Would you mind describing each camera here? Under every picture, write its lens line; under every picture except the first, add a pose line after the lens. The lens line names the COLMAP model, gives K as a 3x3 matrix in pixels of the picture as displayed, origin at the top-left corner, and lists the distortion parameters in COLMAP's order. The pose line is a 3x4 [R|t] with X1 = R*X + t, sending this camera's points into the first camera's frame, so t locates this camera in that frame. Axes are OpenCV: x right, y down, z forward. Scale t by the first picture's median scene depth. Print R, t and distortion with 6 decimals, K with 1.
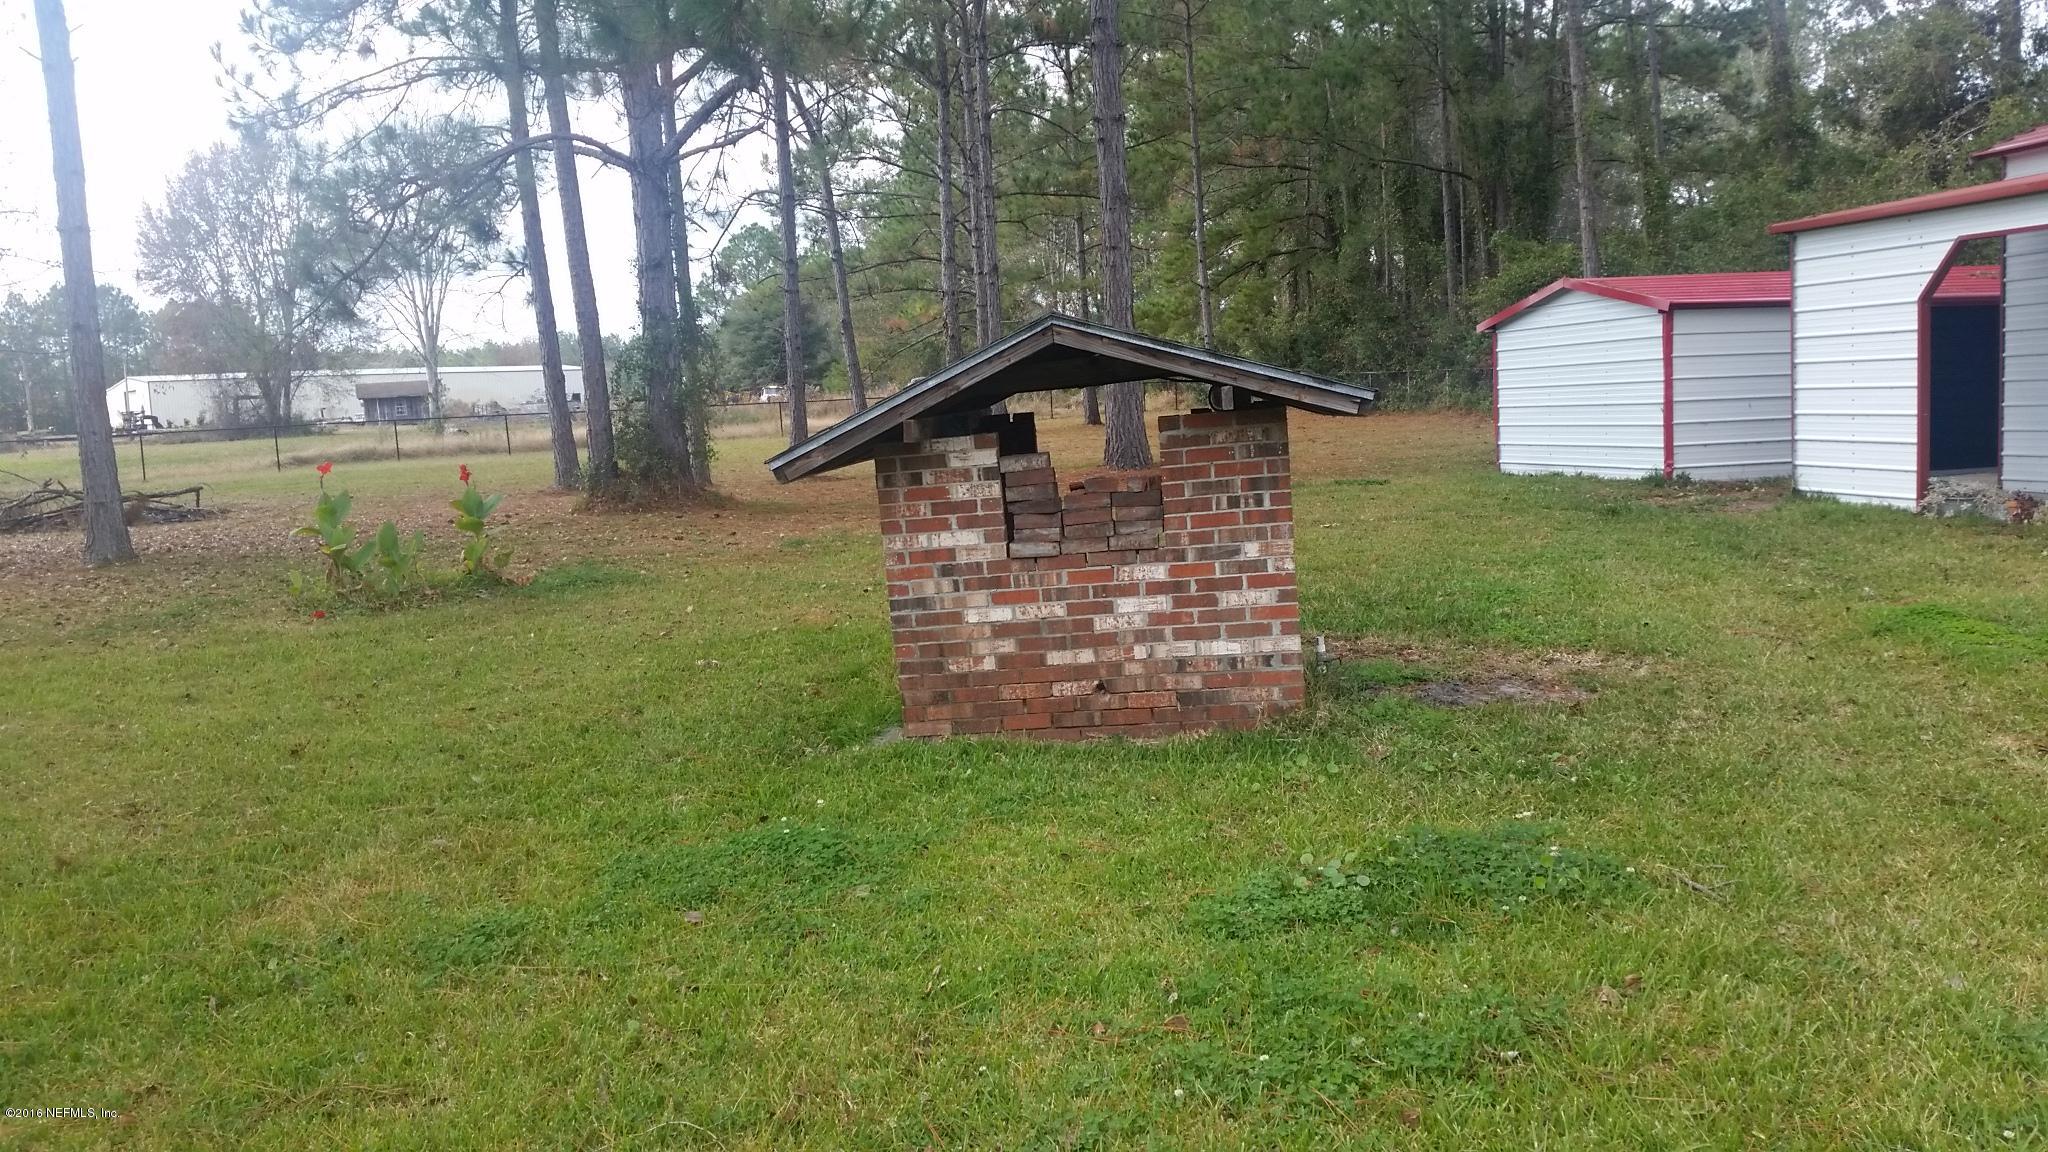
lens RADIAL K [[1709.7, 0, 1023.5], [0, 1709.7, 578.3], [0, 0, 1]] dist [-0.049657, -0.002424]
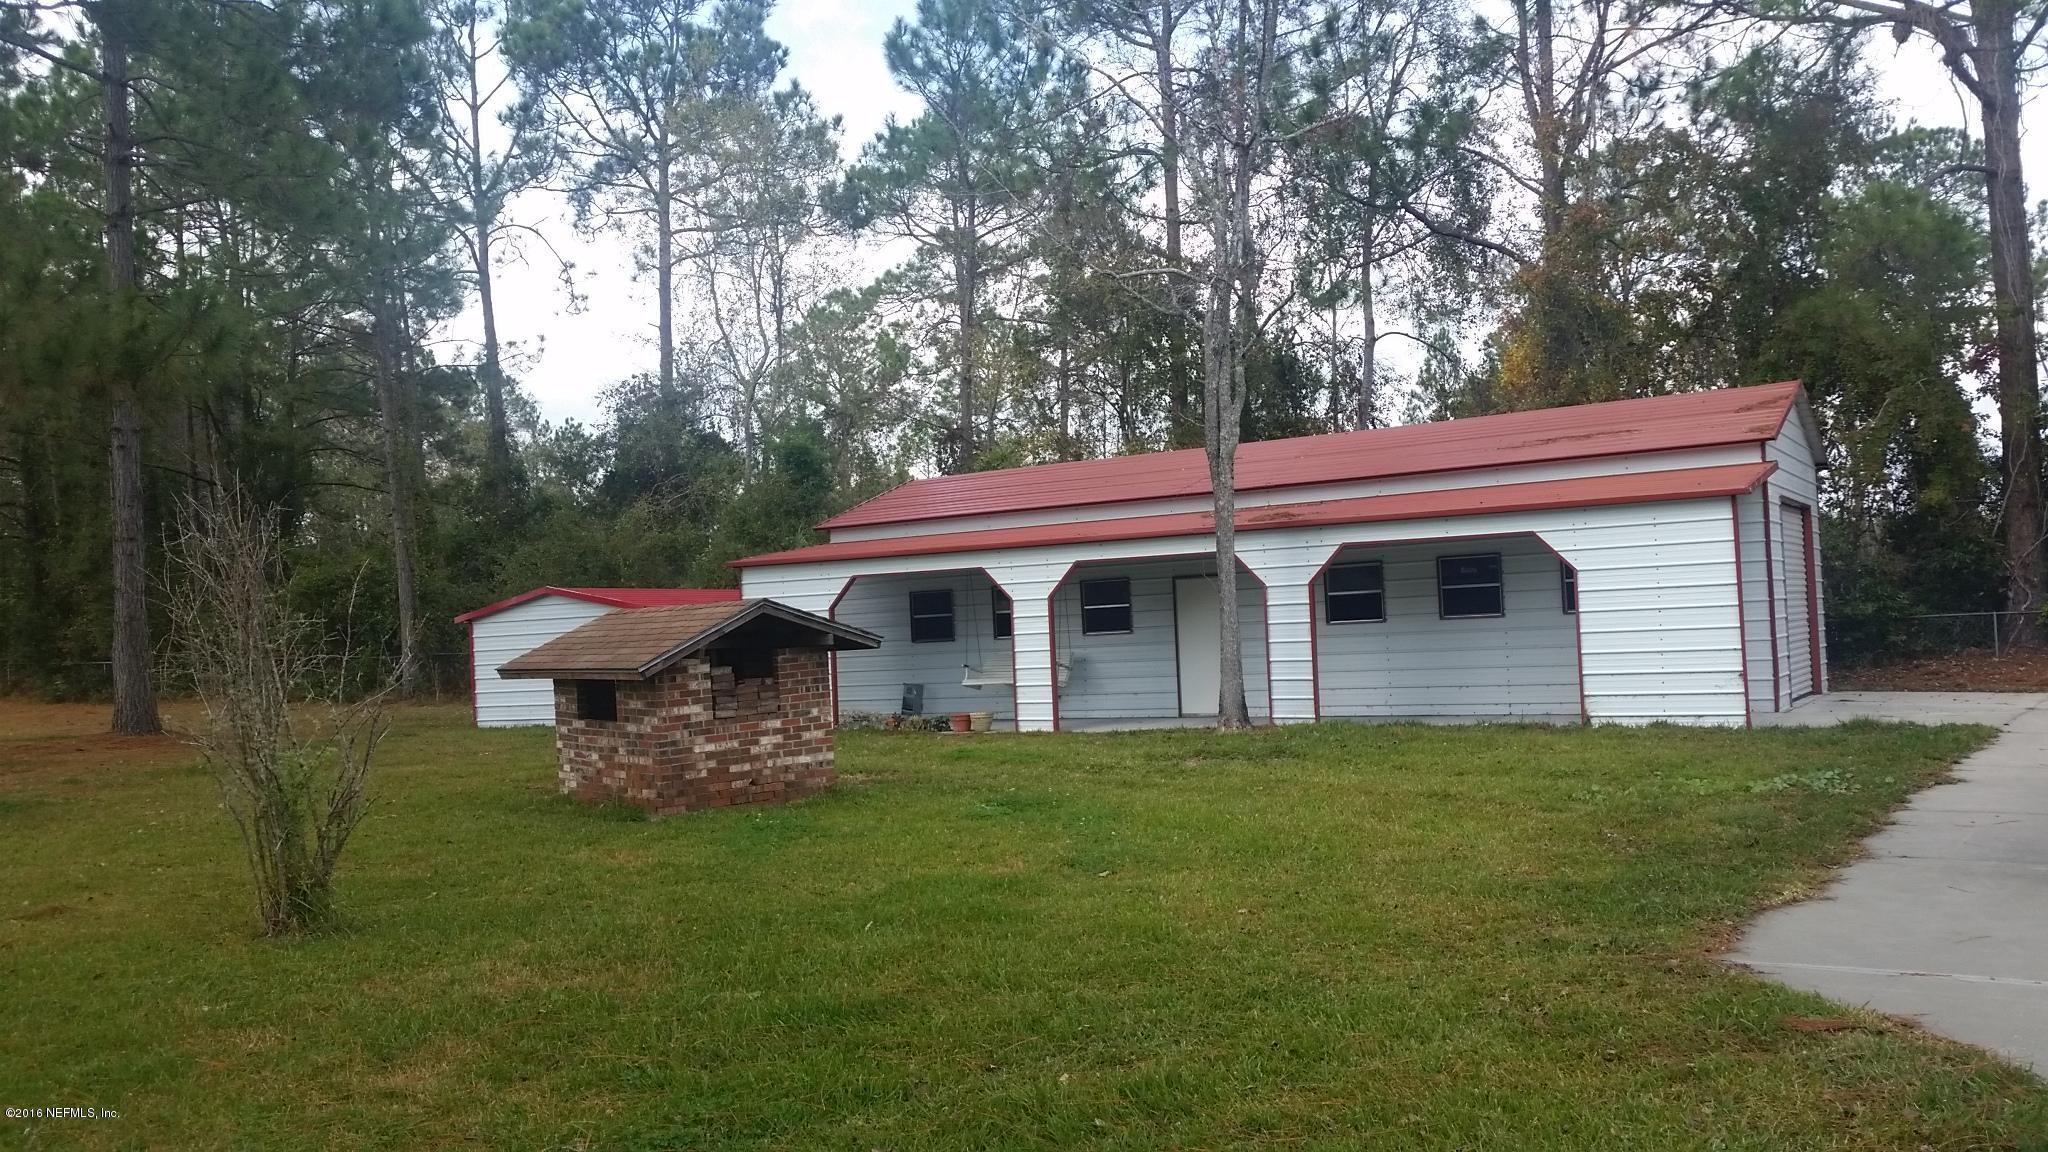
lens RADIAL K [[1709.7, 0, 1025.4], [0, 1709.7, 577.0], [0, 0, 1]] dist [-0.049657, -0.002424]
pose [[0.660310, 0.046416, 0.749557, -1.266070], [0.090371, 0.985924, -0.140664, 0.137699], [-0.745536, 0.160620, 0.646821, -0.582884]]
